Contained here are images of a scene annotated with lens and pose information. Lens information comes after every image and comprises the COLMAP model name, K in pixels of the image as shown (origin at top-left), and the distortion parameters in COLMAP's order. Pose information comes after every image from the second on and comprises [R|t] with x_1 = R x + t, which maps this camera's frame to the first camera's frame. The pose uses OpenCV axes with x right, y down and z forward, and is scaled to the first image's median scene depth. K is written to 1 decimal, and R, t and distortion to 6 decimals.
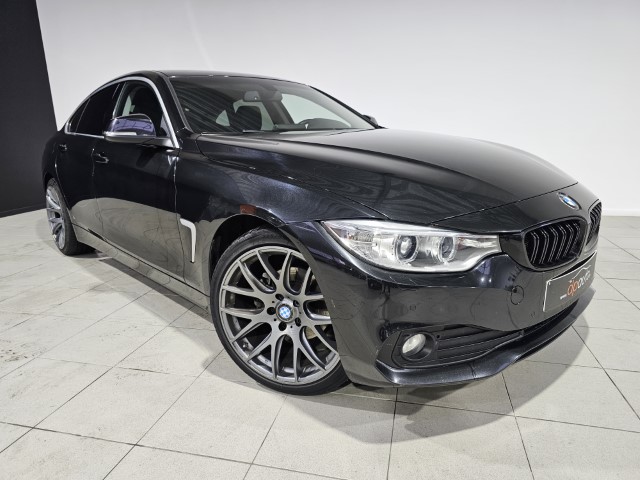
lens RADIAL K [[434.3, 0, 315.6], [0, 434.3, 236.1], [0, 0, 1]] dist [0.060909, -0.030458]
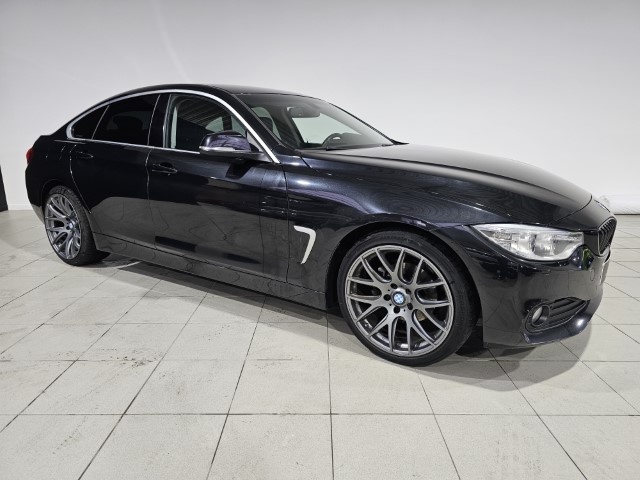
lens RADIAL K [[434.3, 0, 318.8], [0, 434.3, 239.5], [0, 0, 1]] dist [0.060909, -0.030458]
pose [[0.964499, -0.038803, 0.261220, -0.627166], [0.035129, 0.999207, 0.018721, -0.026888], [-0.261739, -0.008880, 0.965098, -0.137568]]
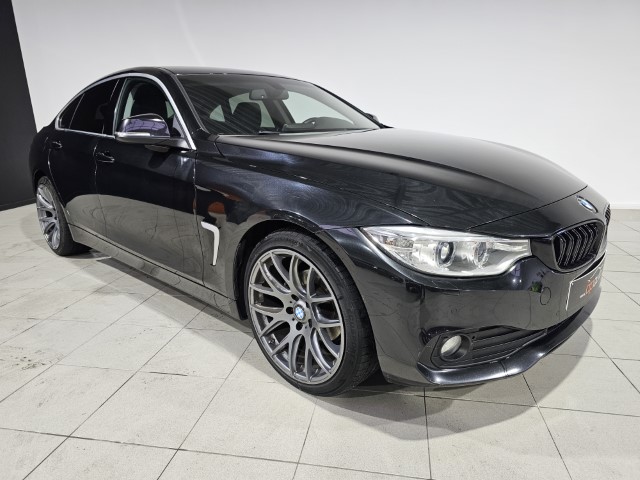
lens RADIAL K [[434.3, 0, 320.8], [0, 434.3, 241.8], [0, 0, 1]] dist [0.060909, -0.030458]
pose [[0.997828, -0.010825, 0.064975, -0.117295], [0.008785, 0.999462, 0.031606, -0.026982], [-0.065282, -0.030967, 0.997386, -0.011796]]
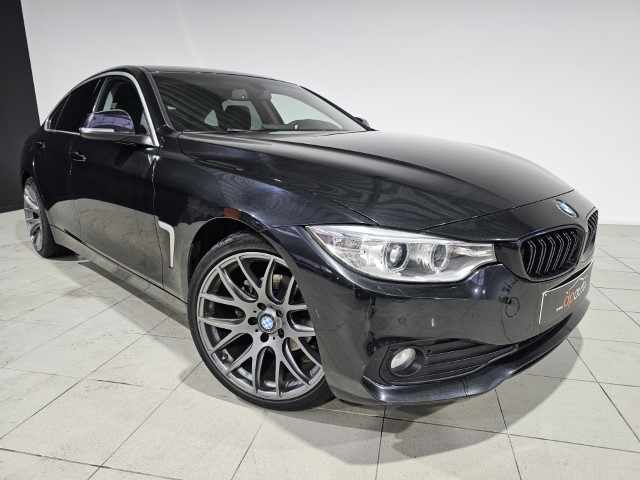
lens RADIAL K [[434.3, 0, 318.8], [0, 434.3, 239.2], [0, 0, 1]] dist [0.060909, -0.030458]
pose [[0.999635, 0.012433, 0.023978, 0.015582], [-0.012385, 0.999921, -0.002160, -0.003928], [-0.024003, 0.001862, 0.999710, 0.054627]]
